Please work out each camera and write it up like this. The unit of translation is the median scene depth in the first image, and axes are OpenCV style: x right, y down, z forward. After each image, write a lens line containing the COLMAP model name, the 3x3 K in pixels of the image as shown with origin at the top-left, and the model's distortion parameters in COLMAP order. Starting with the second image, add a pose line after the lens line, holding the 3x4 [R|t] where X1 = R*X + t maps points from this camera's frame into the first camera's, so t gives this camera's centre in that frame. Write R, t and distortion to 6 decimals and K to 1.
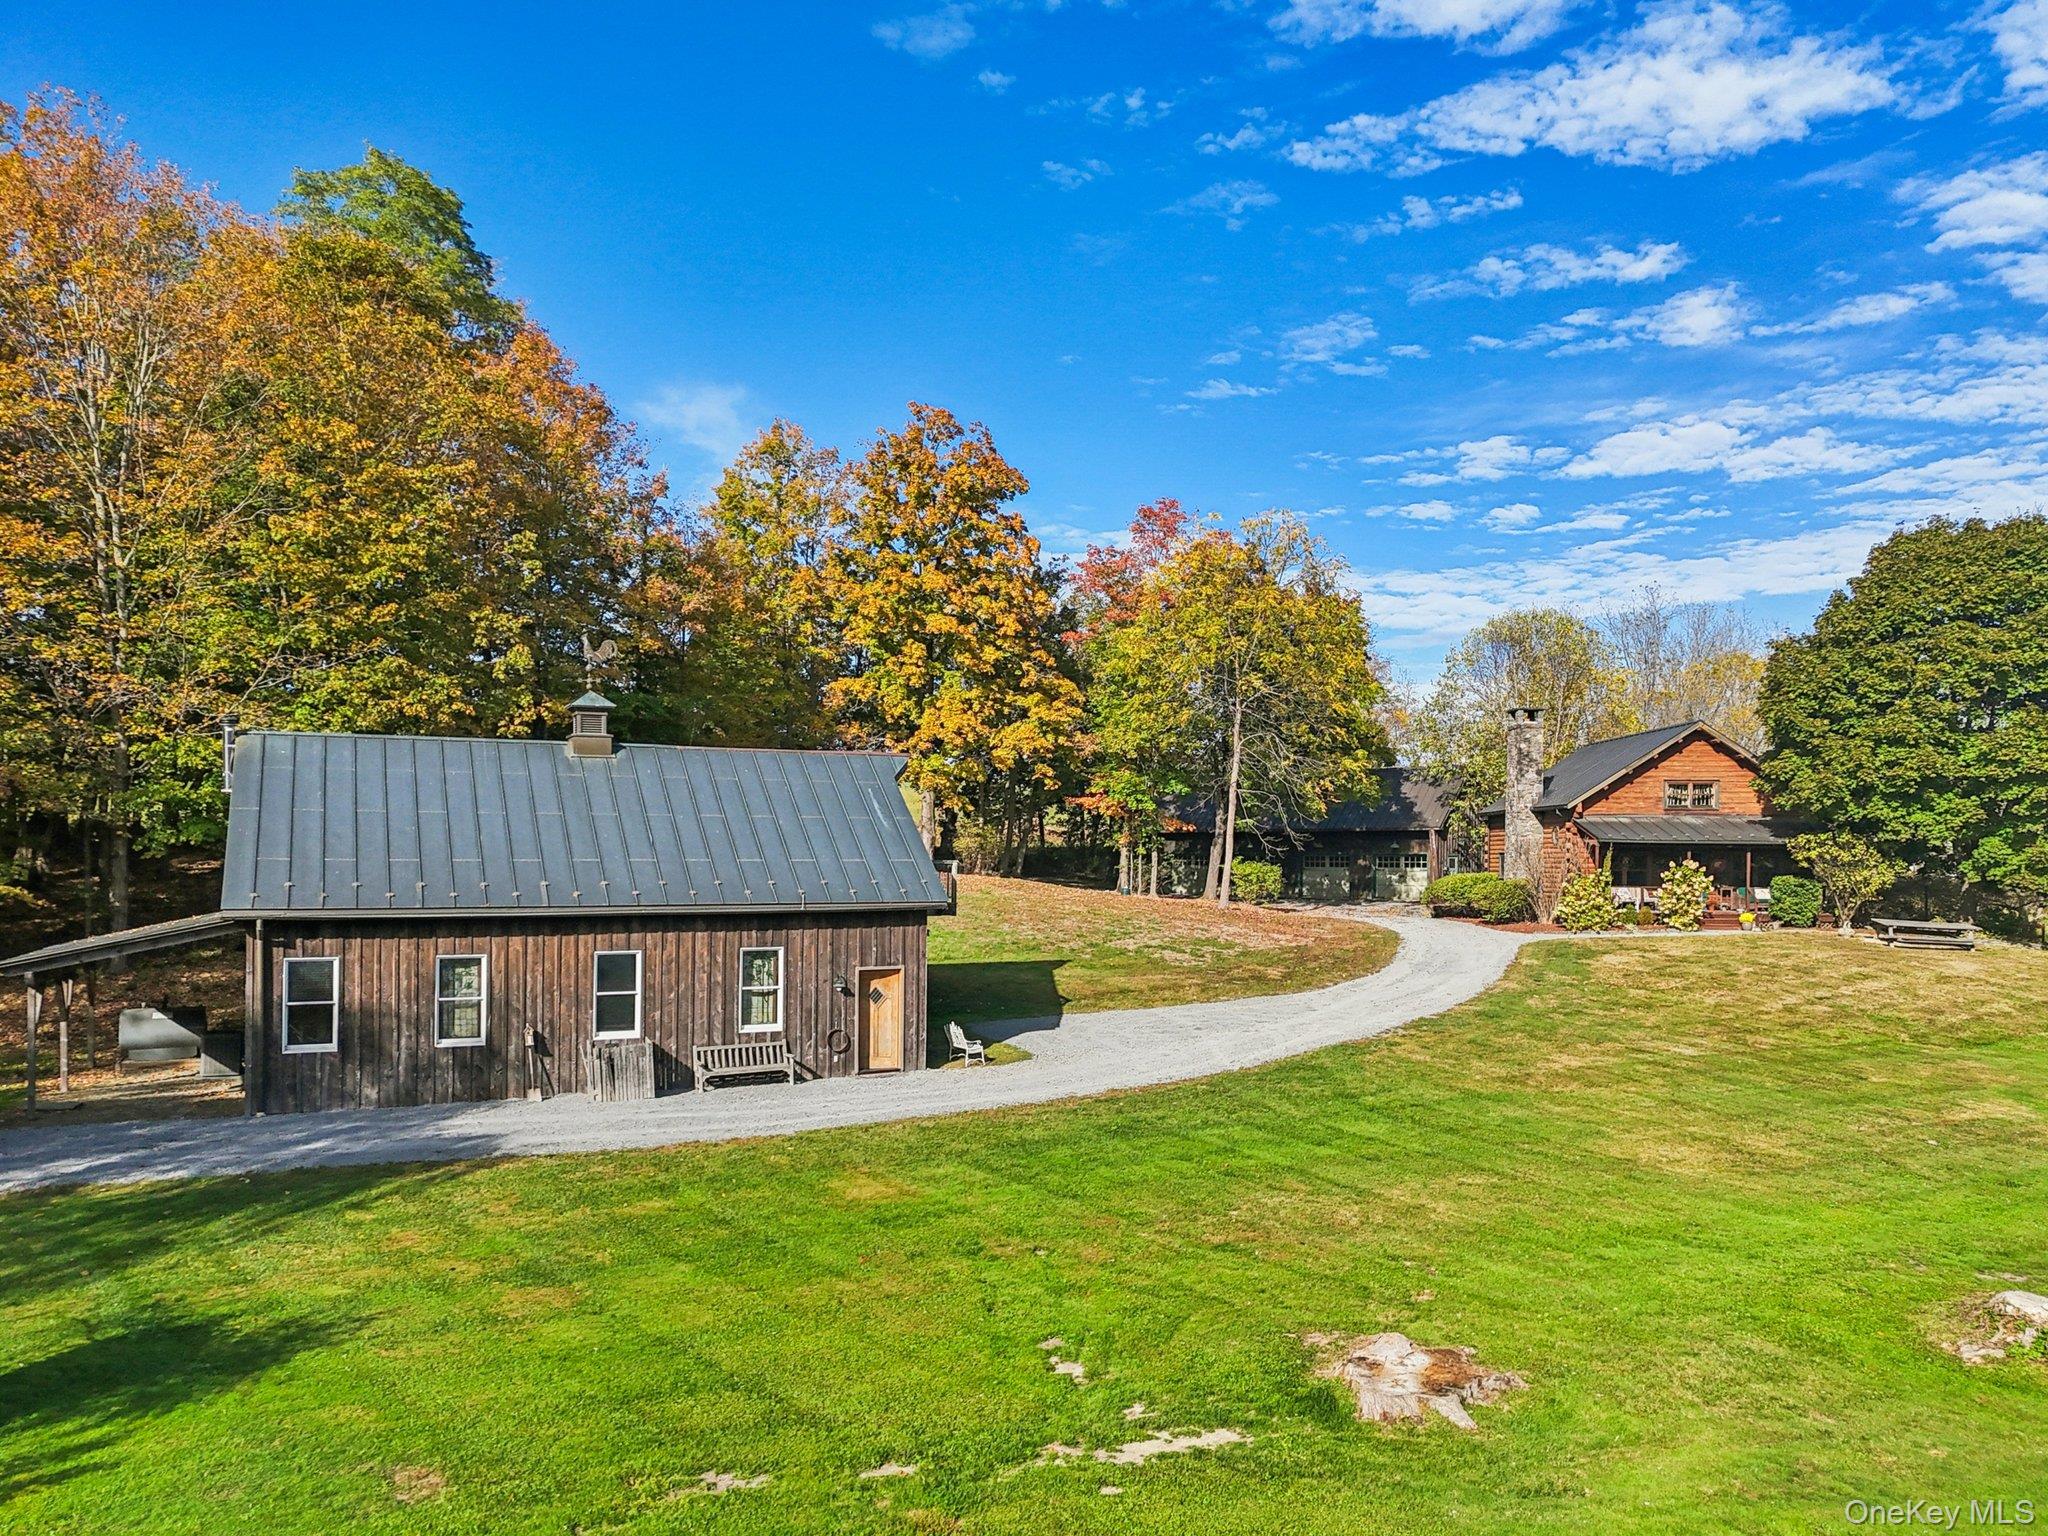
lens RADIAL K [[1546.8, 0, 1027.8], [0, 1546.8, 869.0], [0, 0, 1]] dist [0.084818, -0.004180]
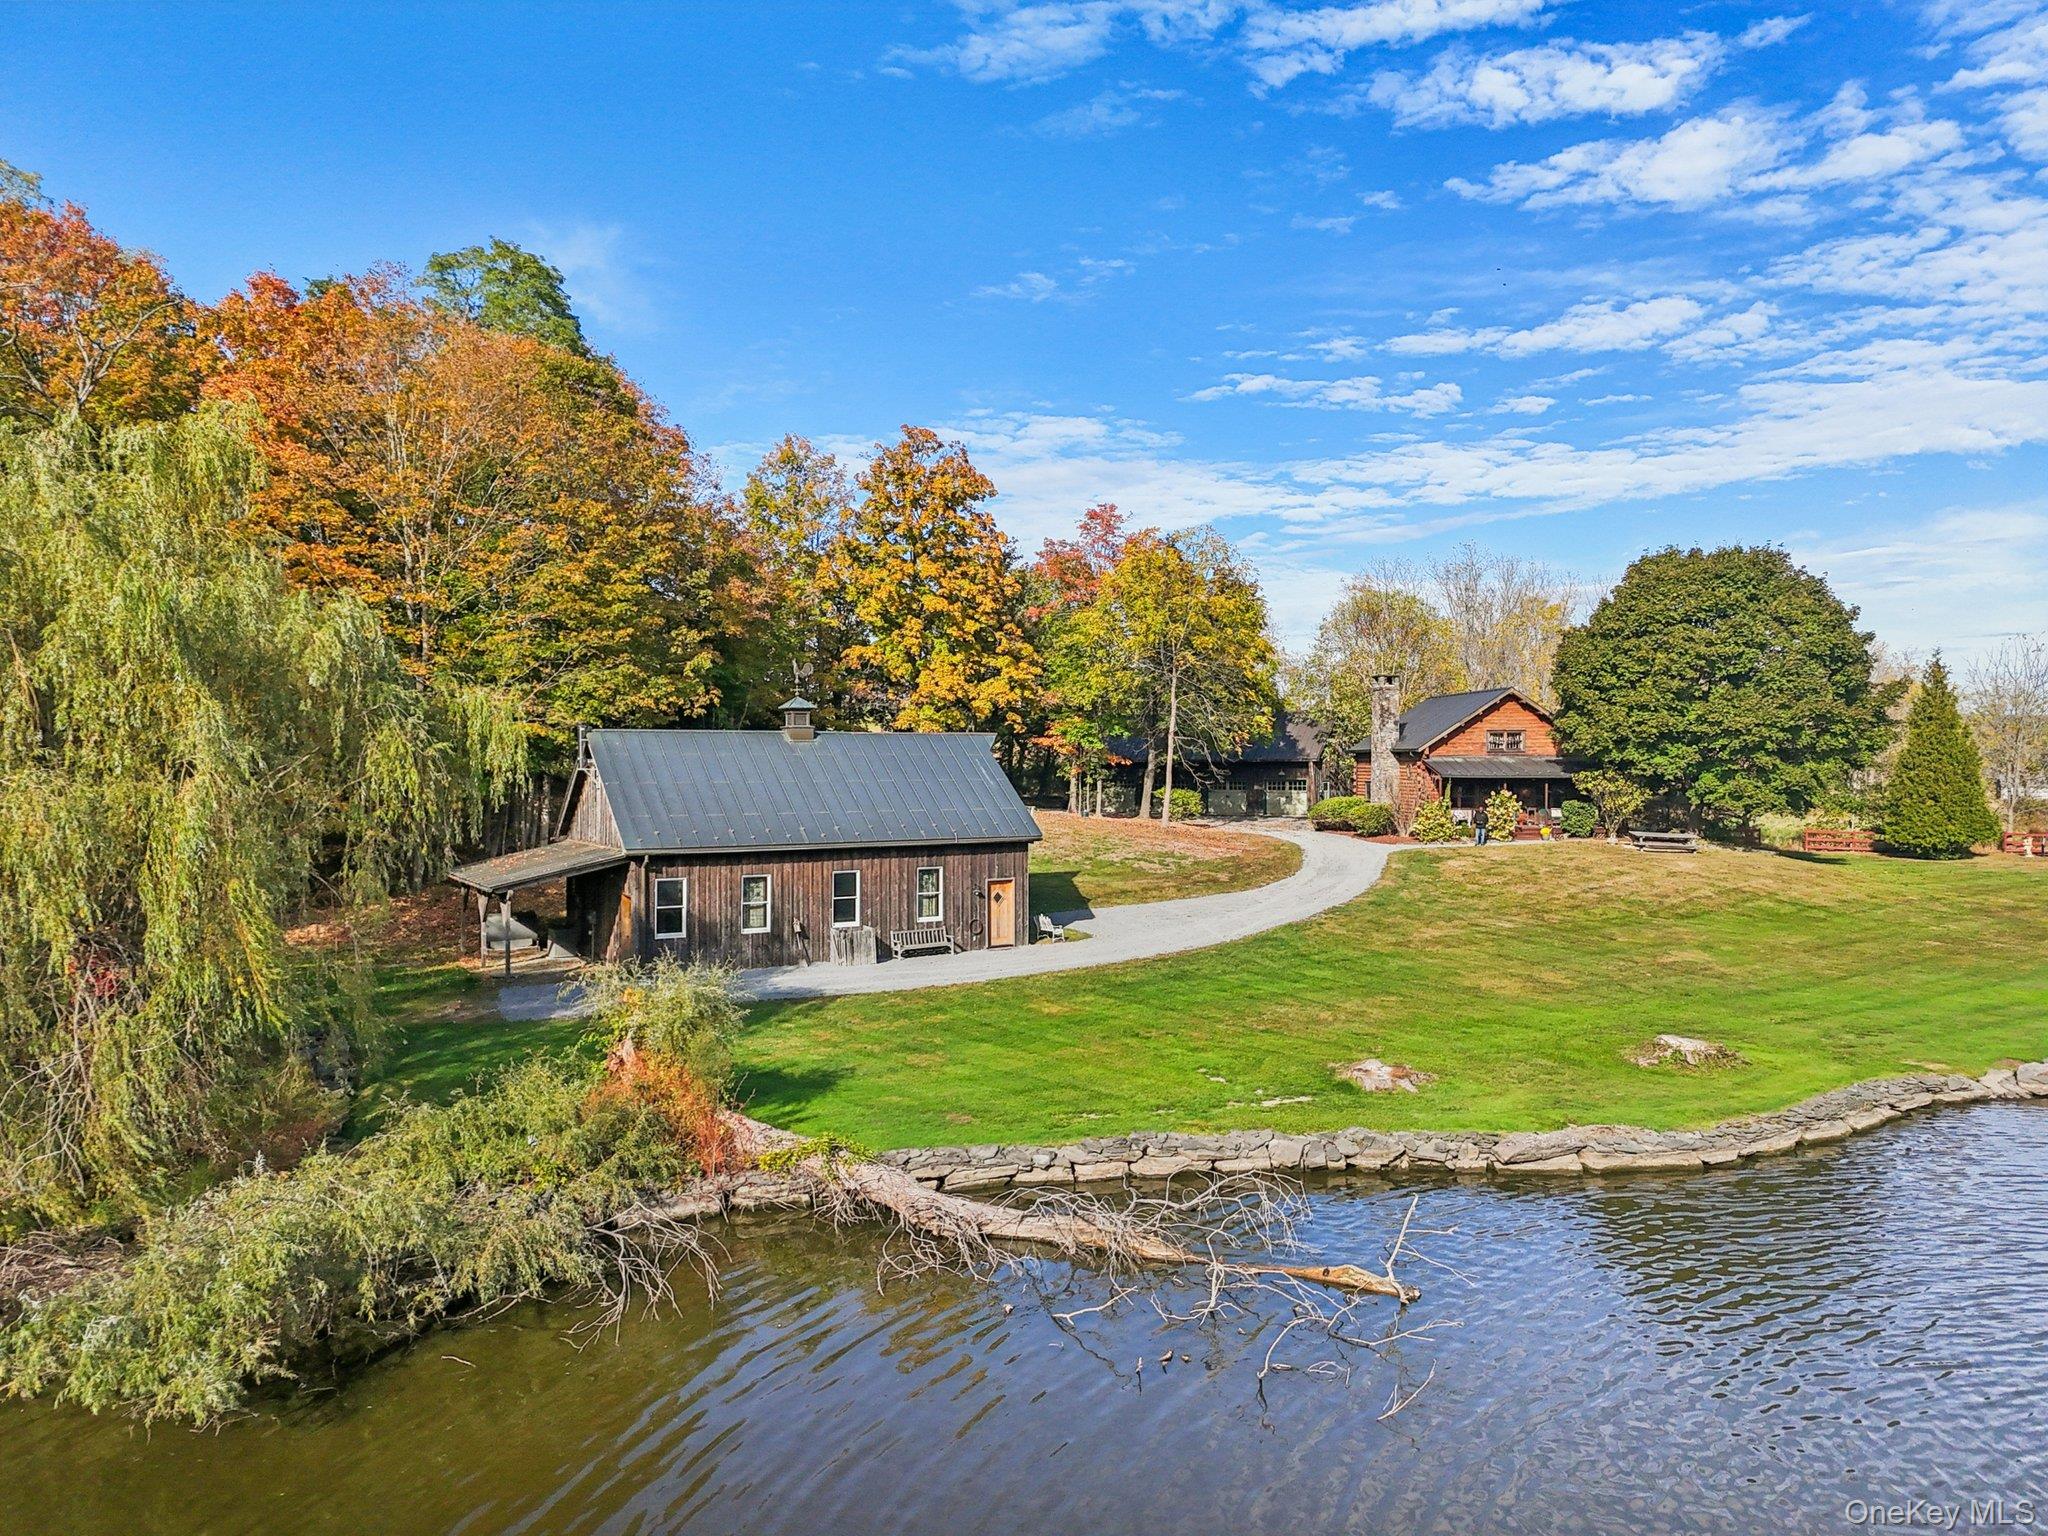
lens RADIAL K [[1537.5, 0, 1026.6], [0, 1537.5, 775.9], [0, 0, 1]] dist [0.181779, -0.298335]
pose [[0.994539, -0.008857, 0.103986, -0.138803], [0.008435, 0.999954, 0.004501, -0.027421], [-0.104022, -0.003599, 0.994569, -0.318146]]
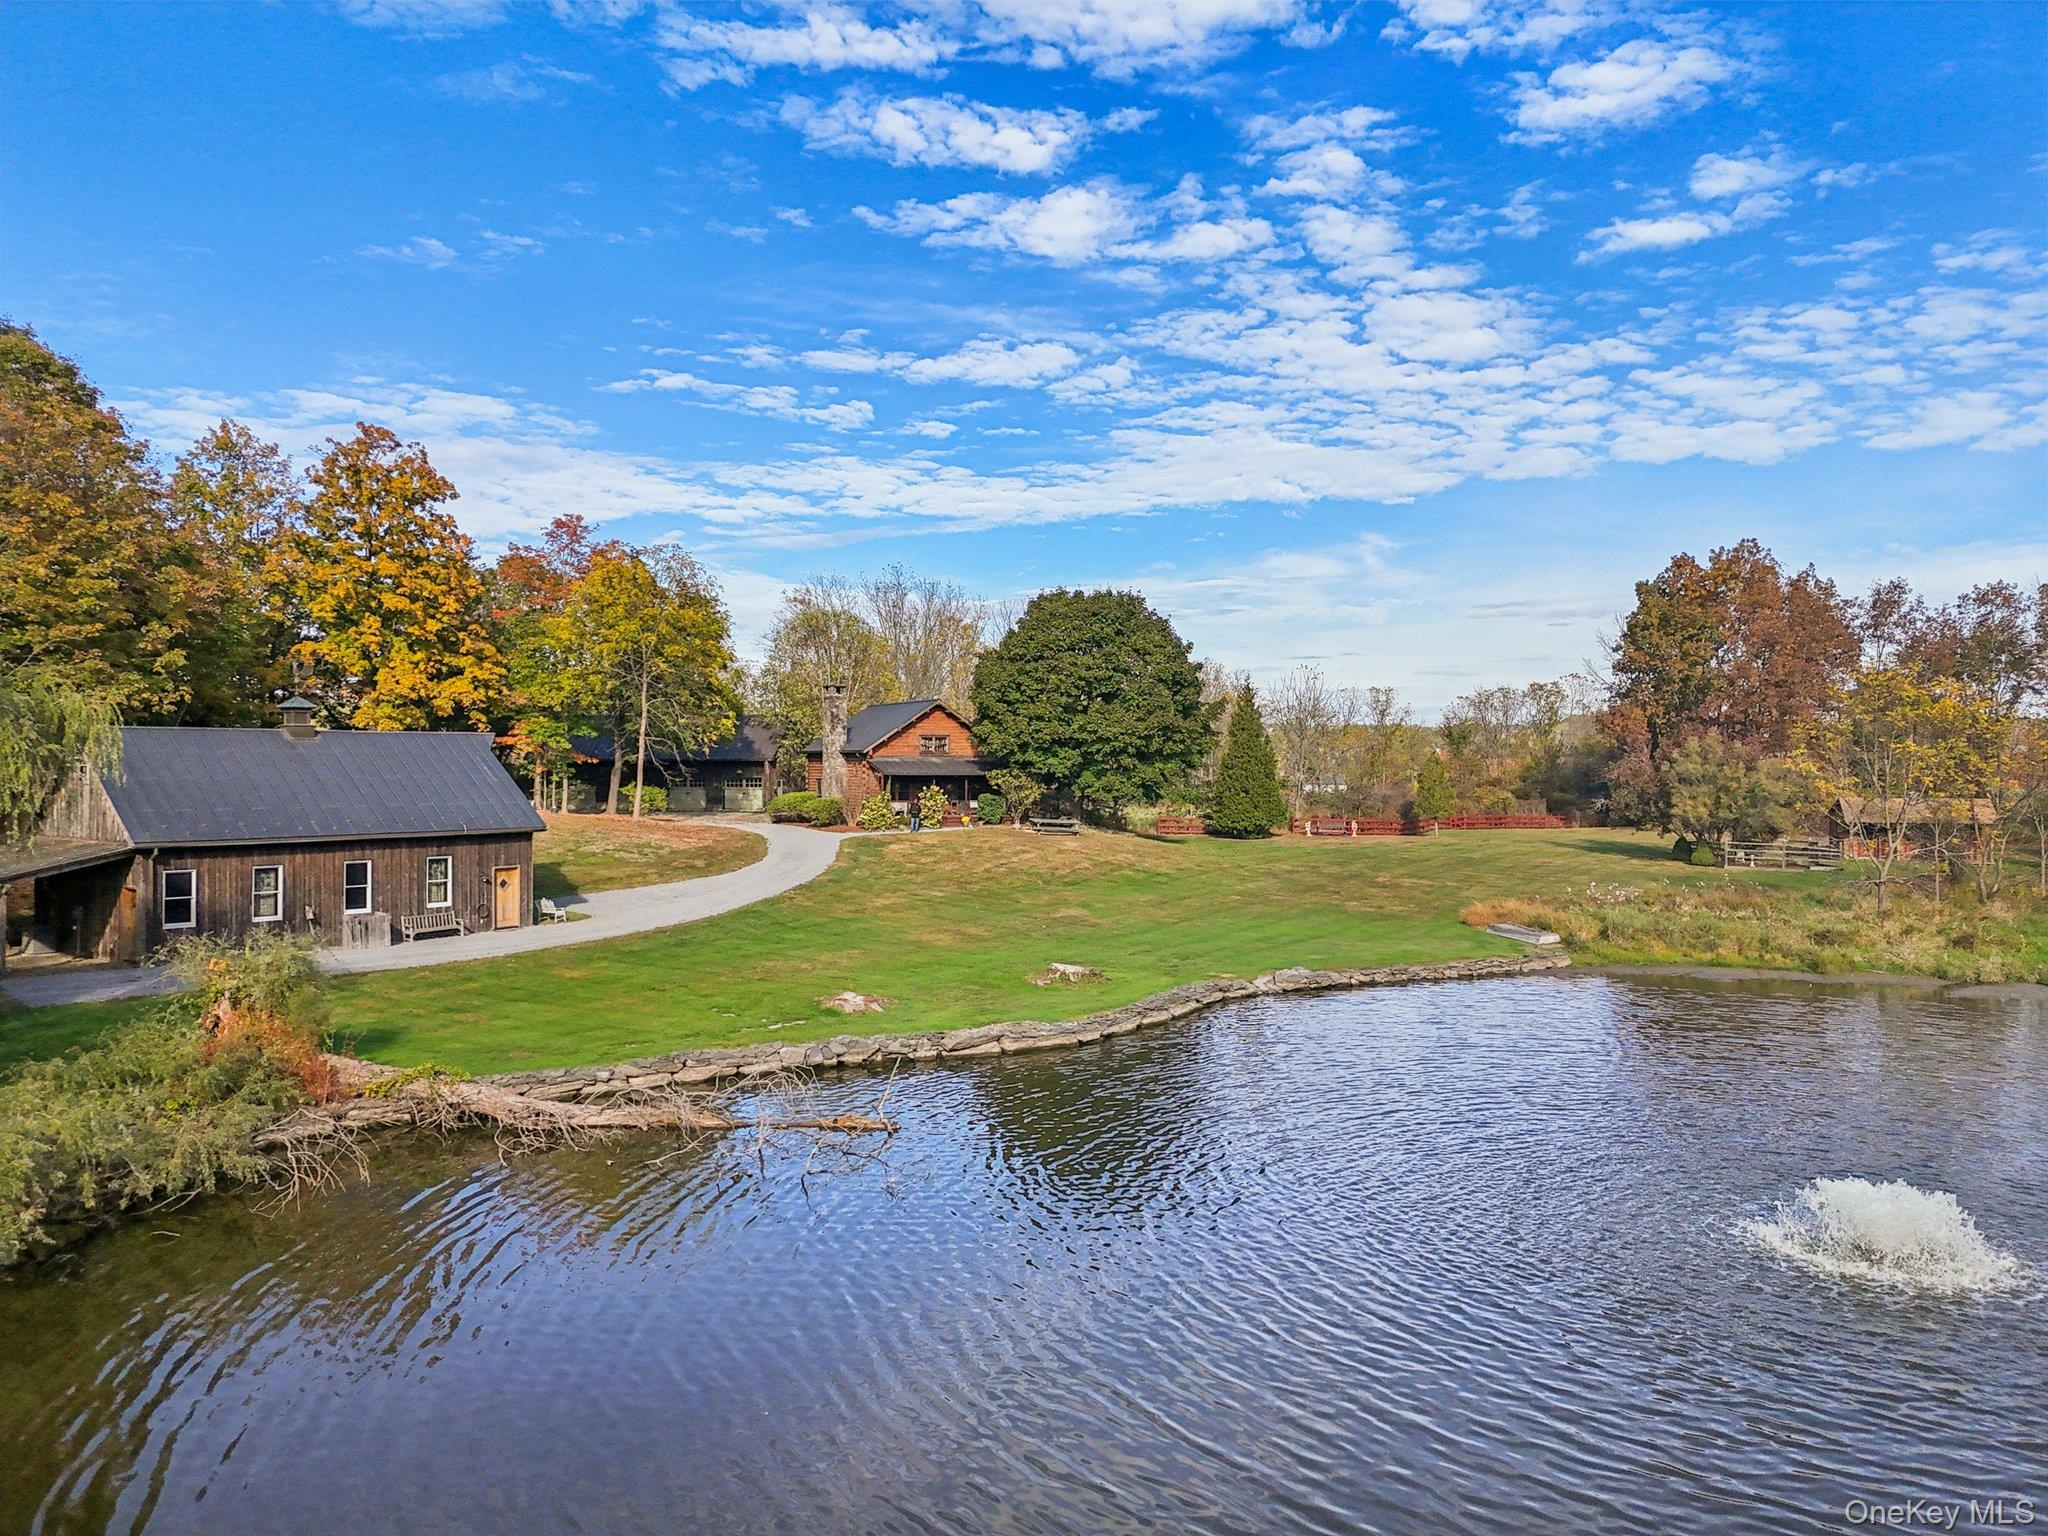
lens RADIAL K [[1530.8, 0, 1096.4], [0, 1530.8, 773.7], [0, 0, 1]] dist [-0.001930, -0.005026]
pose [[0.867779, -0.007922, 0.496887, -0.222301], [0.005644, 0.999966, 0.006086, -0.026359], [-0.496918, -0.002477, 0.867794, -0.462805]]
